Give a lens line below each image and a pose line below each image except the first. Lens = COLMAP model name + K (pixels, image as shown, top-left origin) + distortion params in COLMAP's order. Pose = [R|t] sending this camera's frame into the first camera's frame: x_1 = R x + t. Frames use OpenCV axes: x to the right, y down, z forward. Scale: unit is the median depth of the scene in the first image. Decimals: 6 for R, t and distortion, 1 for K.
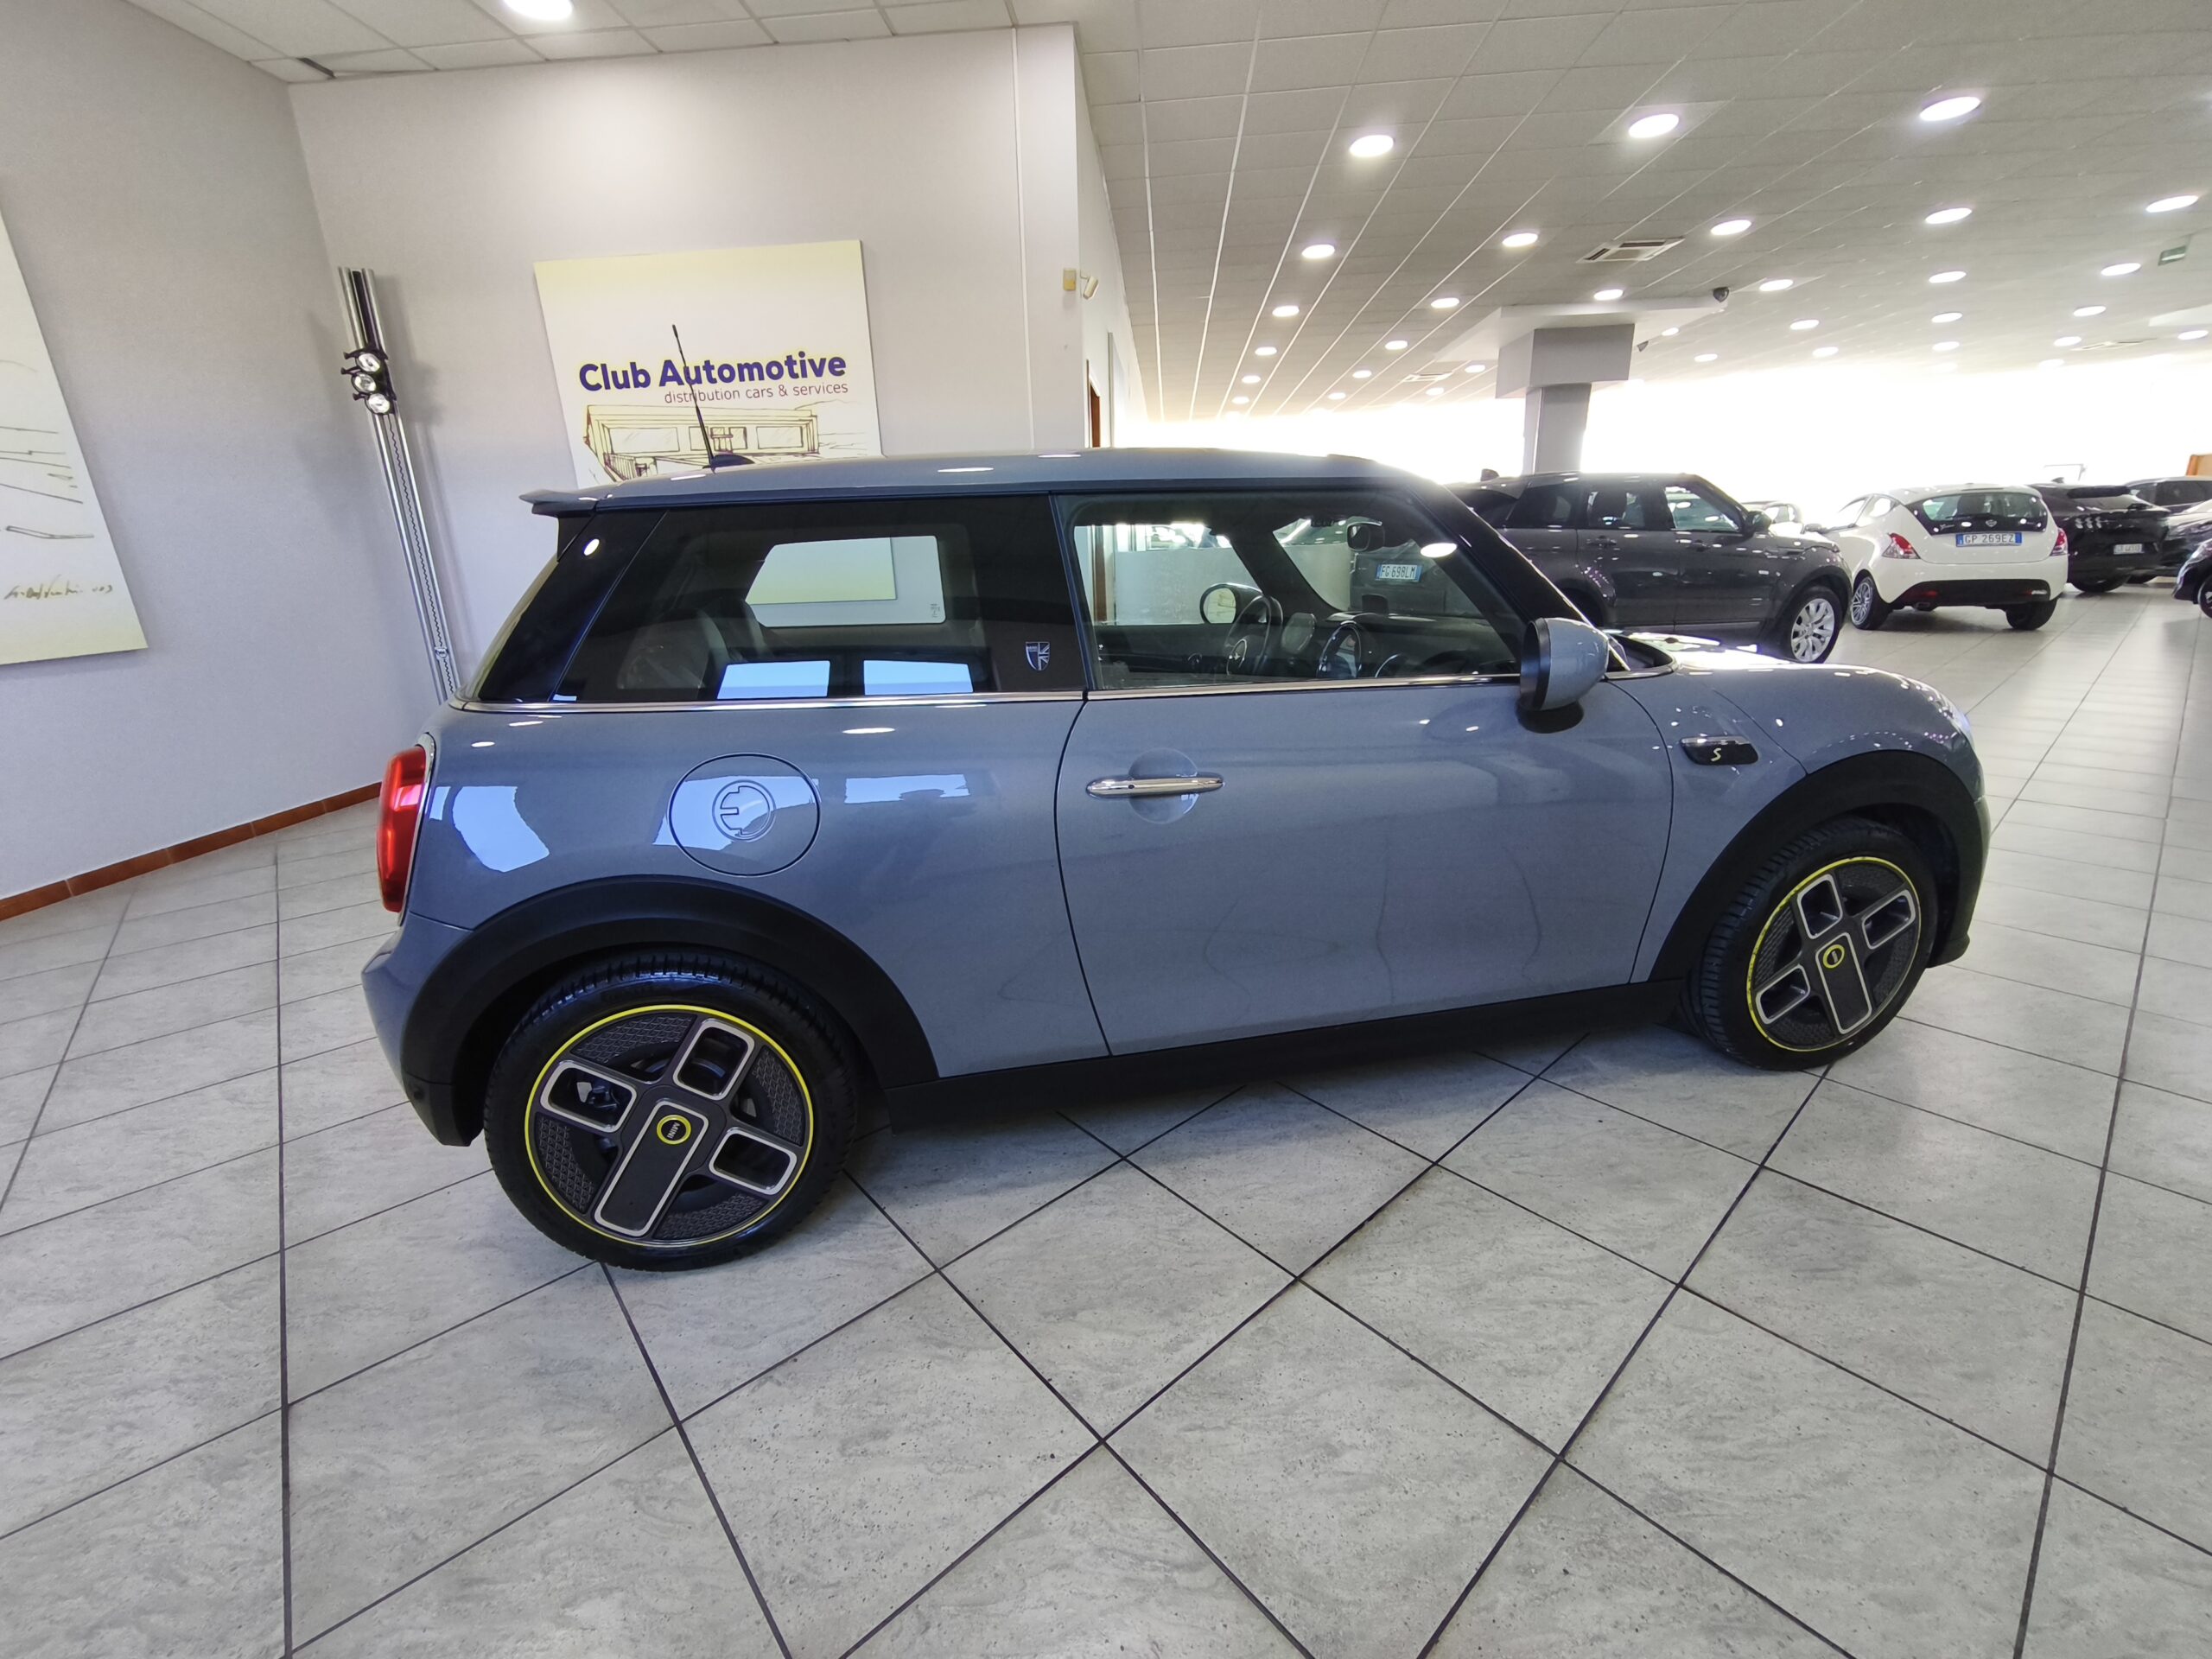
lens RADIAL K [[941.1, 0, 1106.0], [0, 941.1, 829.5], [0, 0, 1]] dist [0.000158, 0.000168]
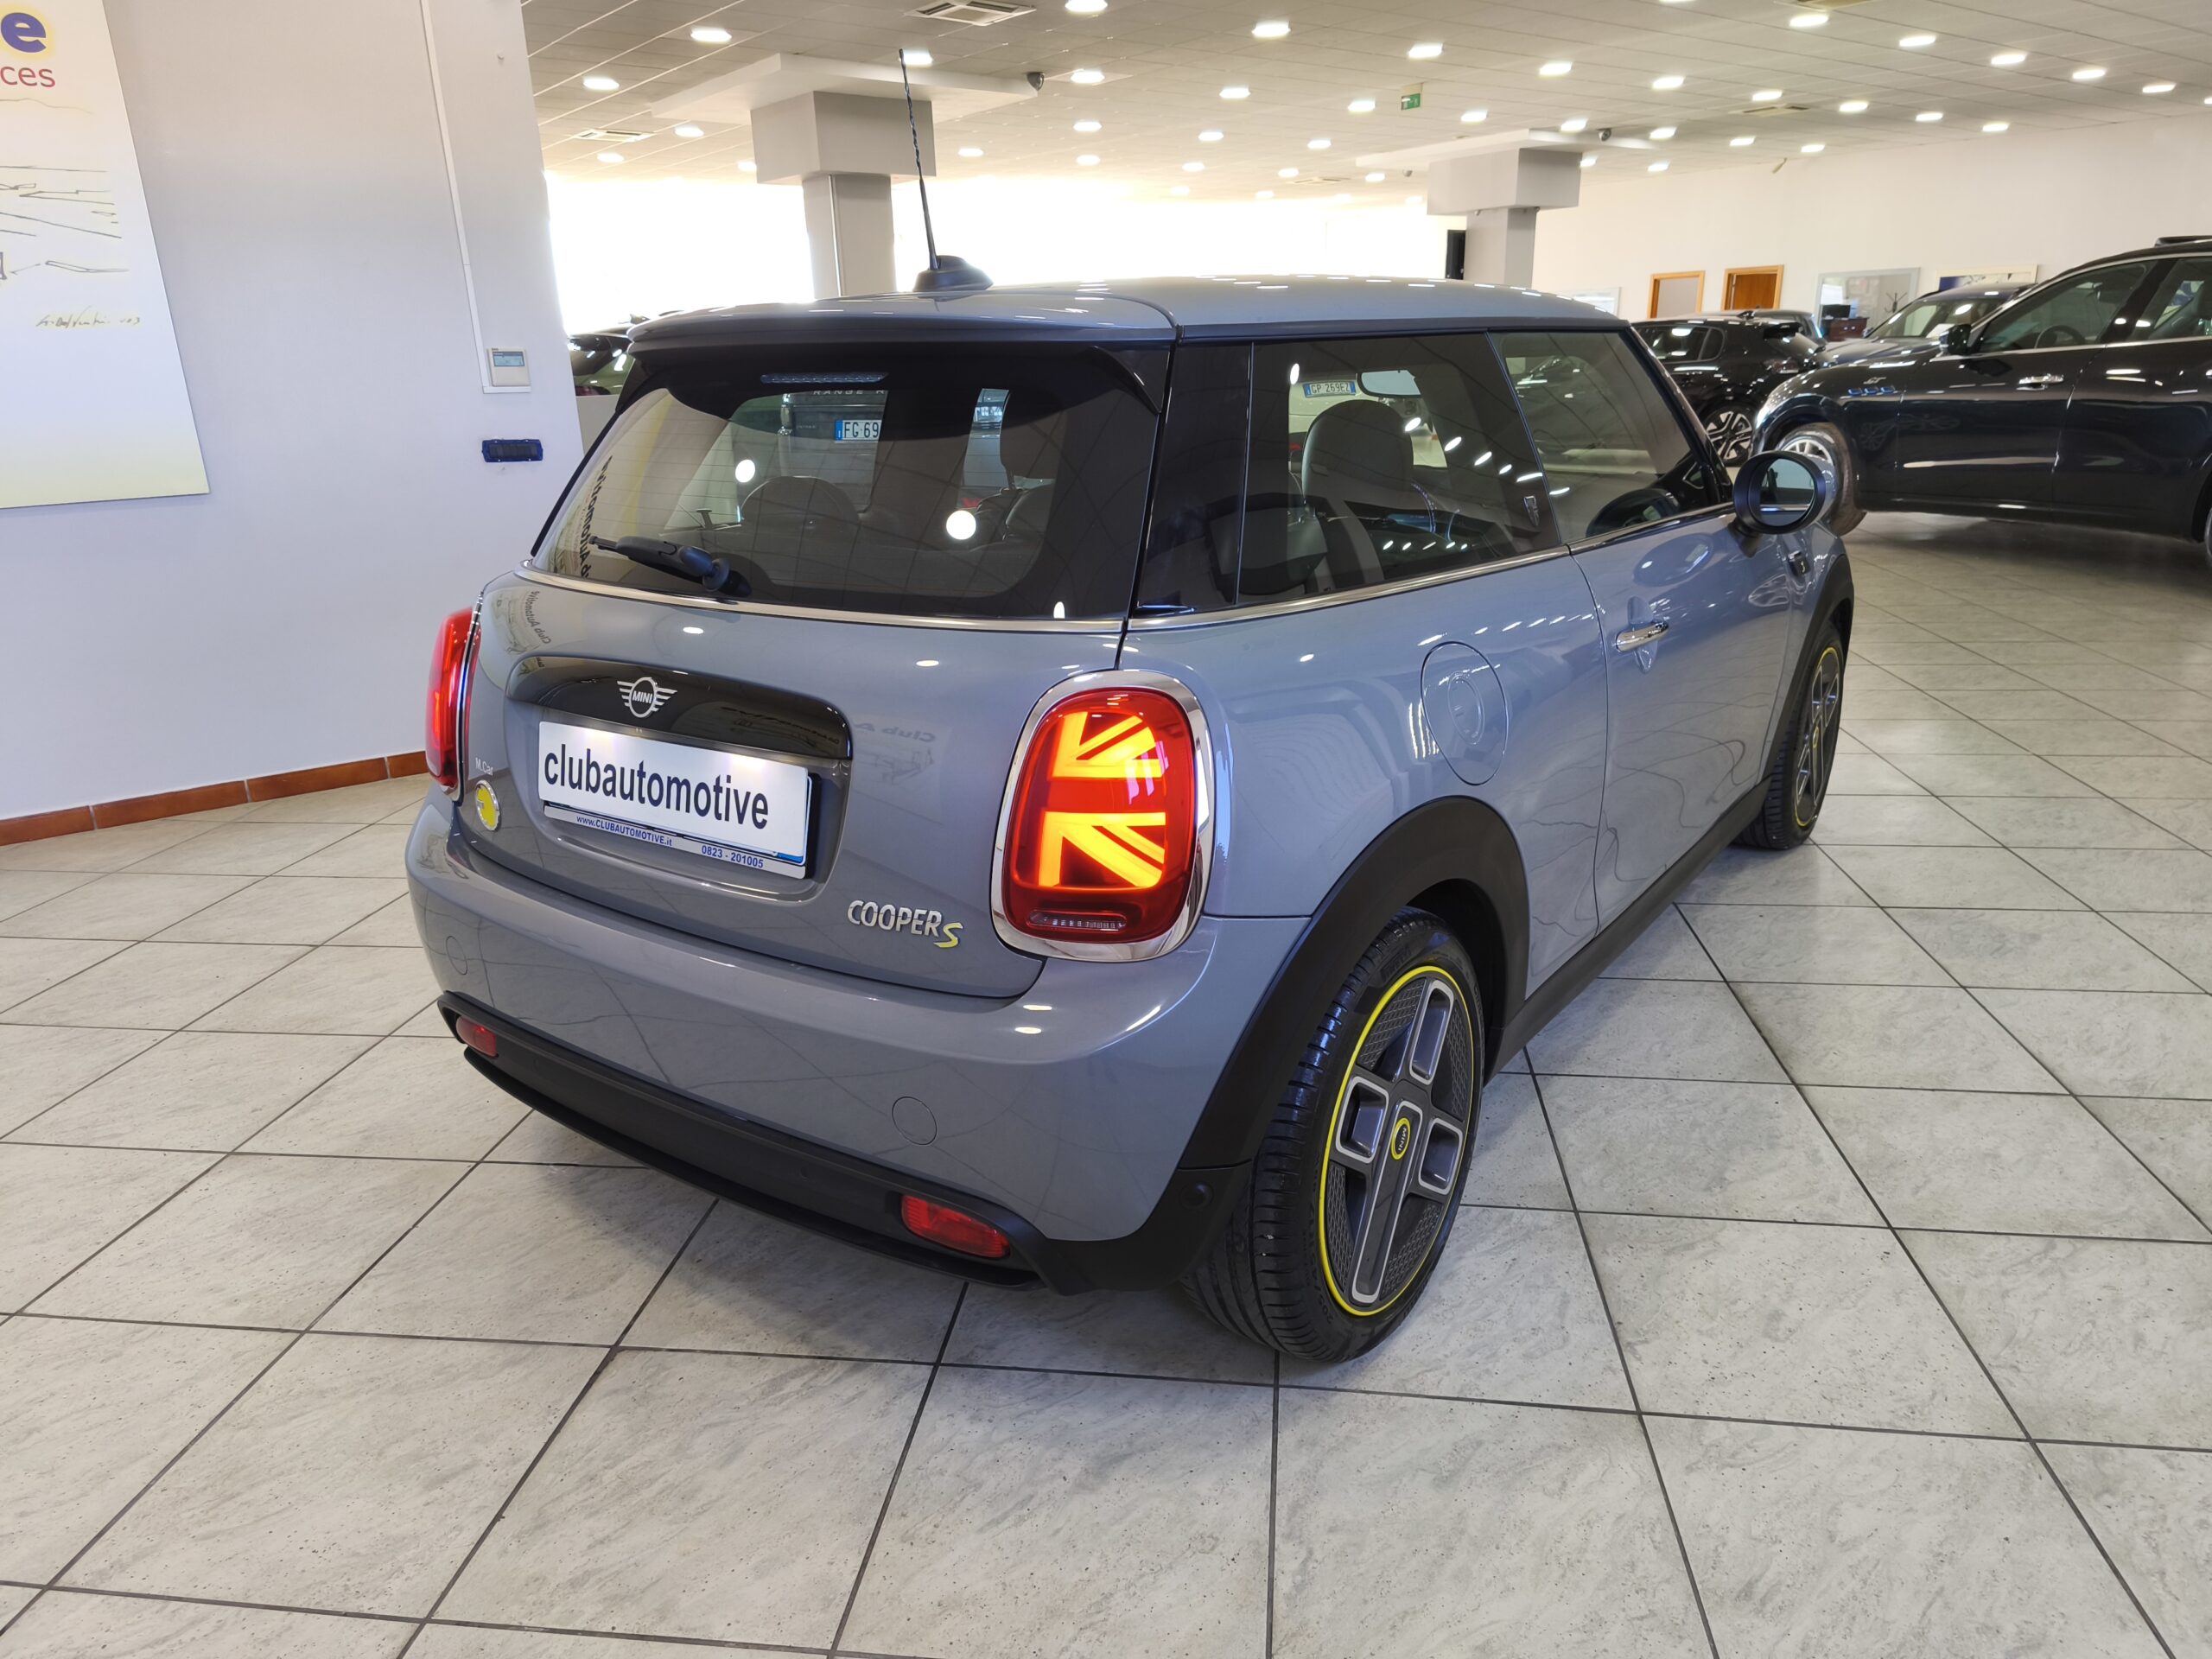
lens RADIAL K [[1436.8, 0, 1151.0], [0, 1436.8, 813.1], [0, 0, 1]] dist [0.087667, -0.060572]
pose [[0.745847, -0.191129, 0.638108, -0.970334], [0.200425, 0.977952, 0.058655, -0.040415], [-0.635250, 0.084145, 0.767709, 0.140023]]
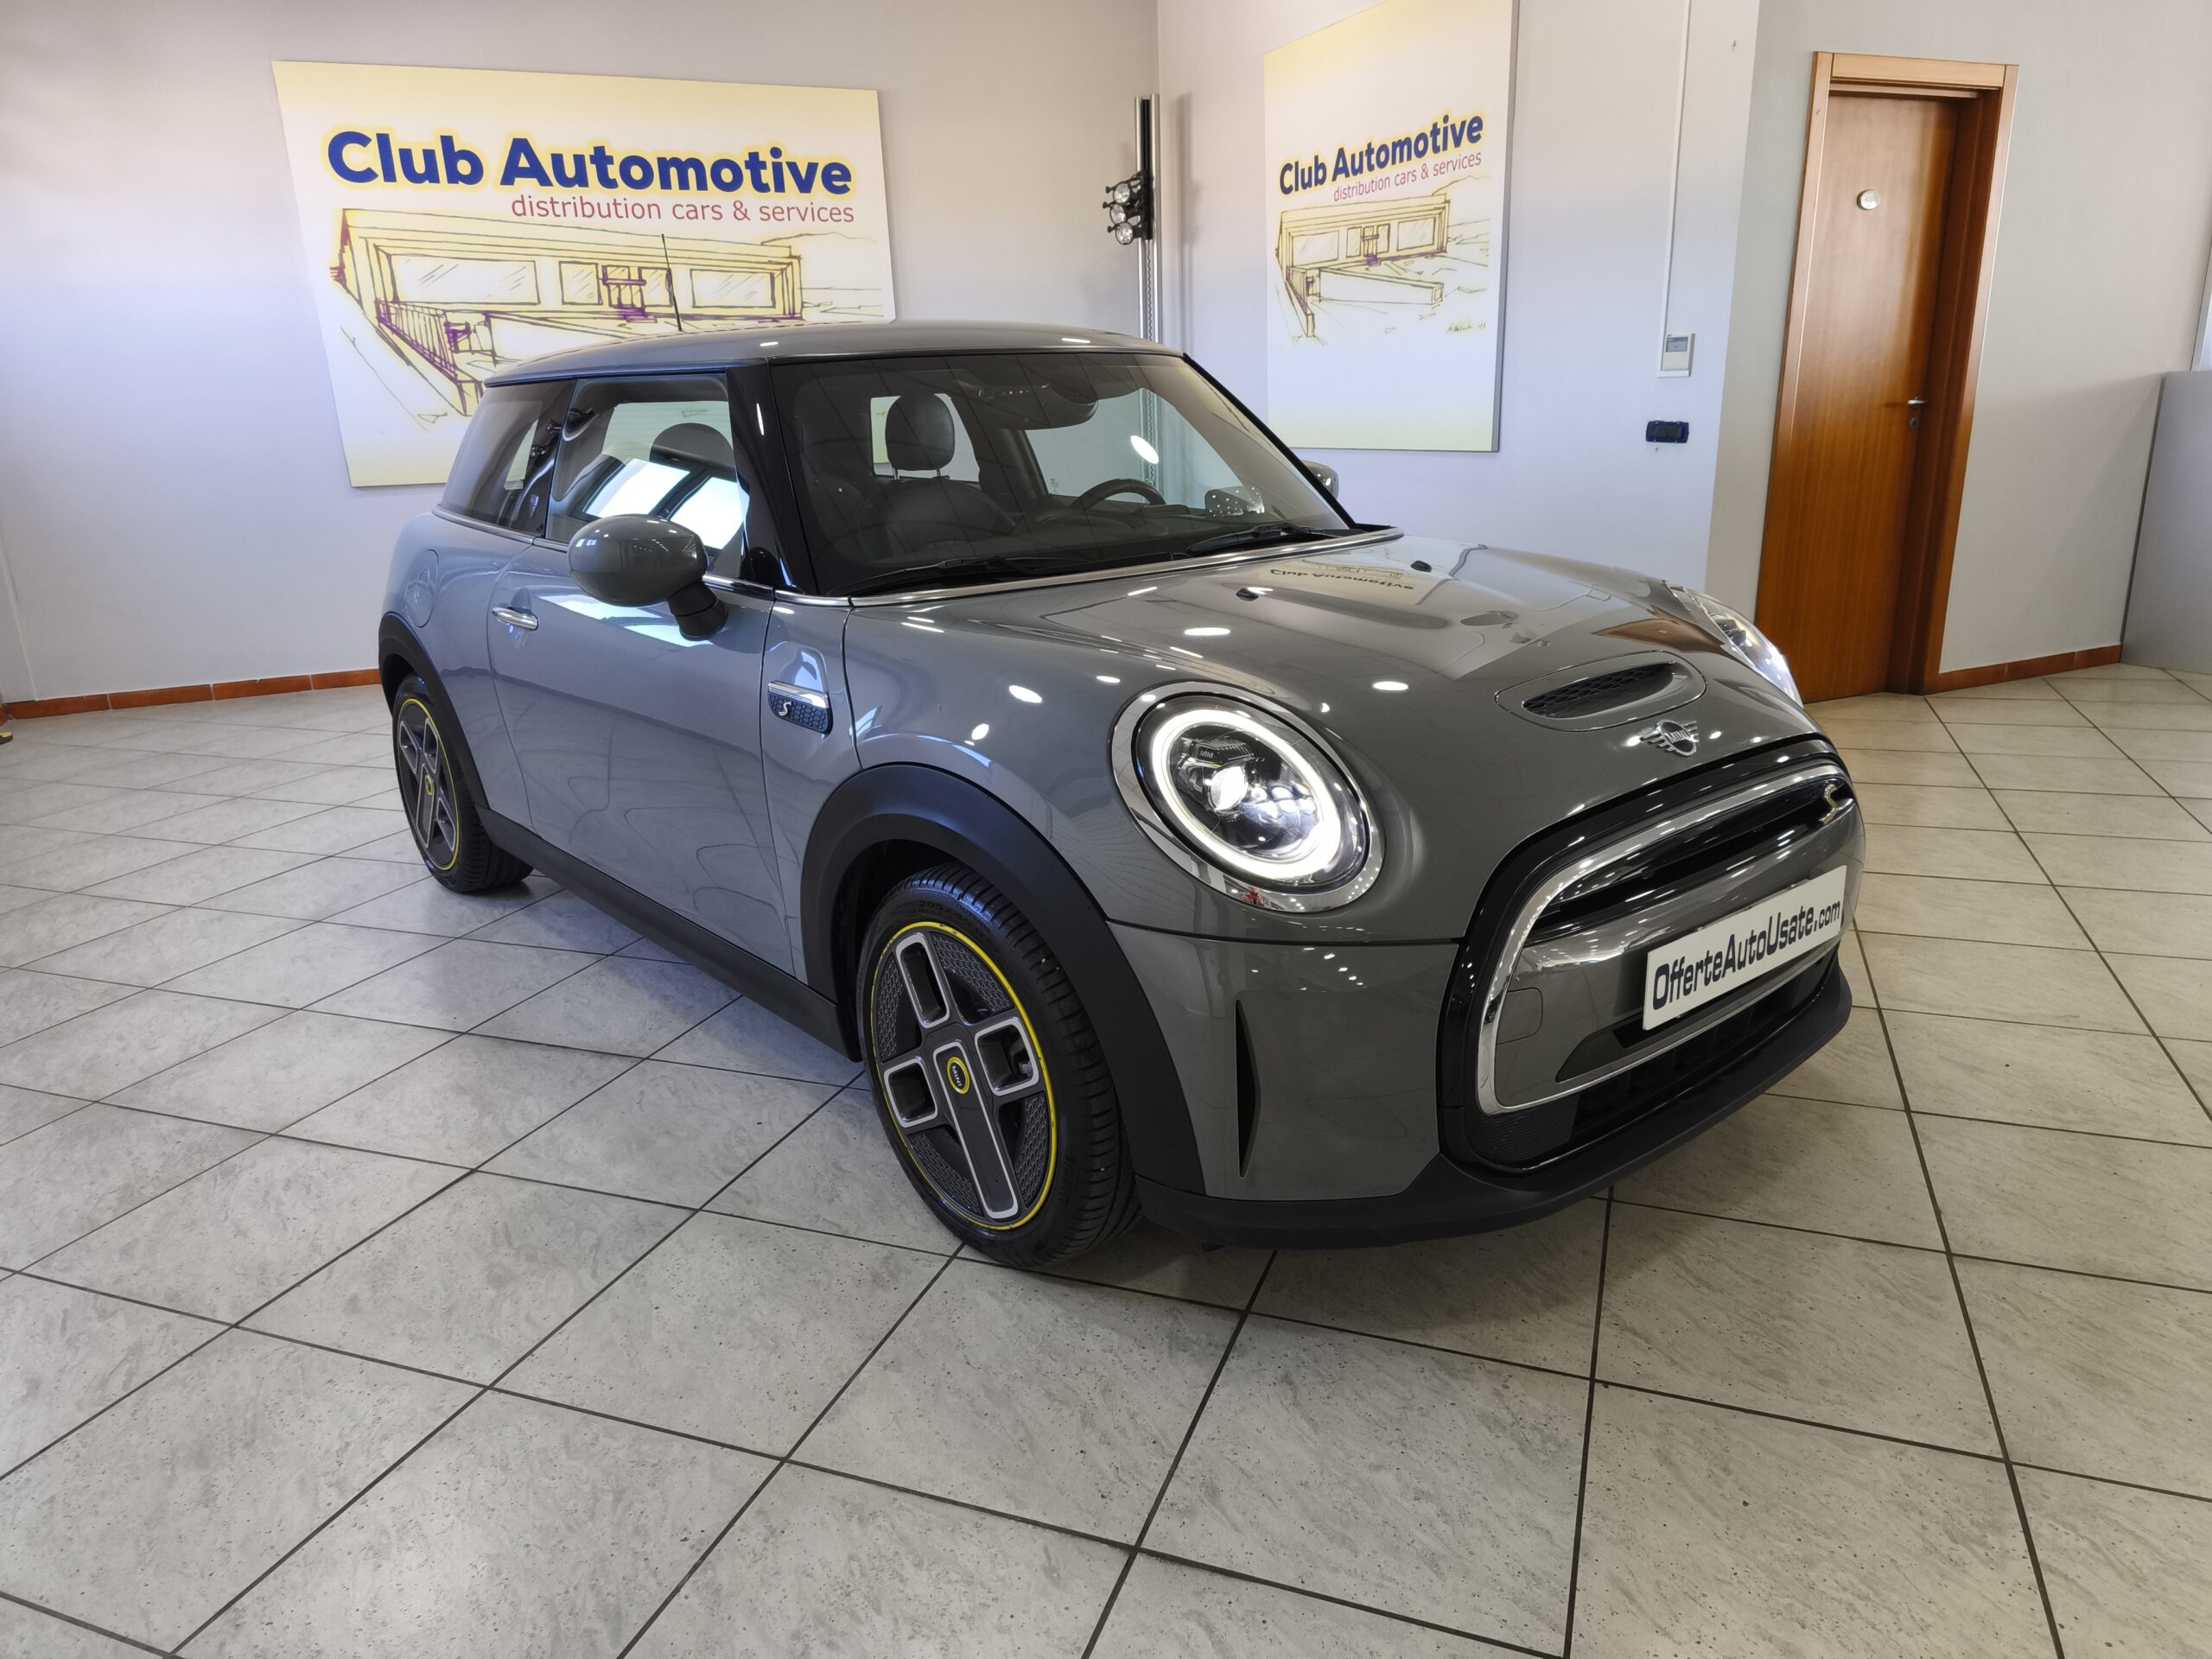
lens RADIAL K [[1454.1, 0, 1131.2], [0, 1454.1, 842.4], [0, 0, 1]] dist [0.069599, -0.048308]
pose [[0.475368, 0.277166, -0.834987, 1.588225], [-0.241897, 0.953676, 0.178849, -0.227699], [0.845879, 0.116962, 0.520393, 0.529586]]
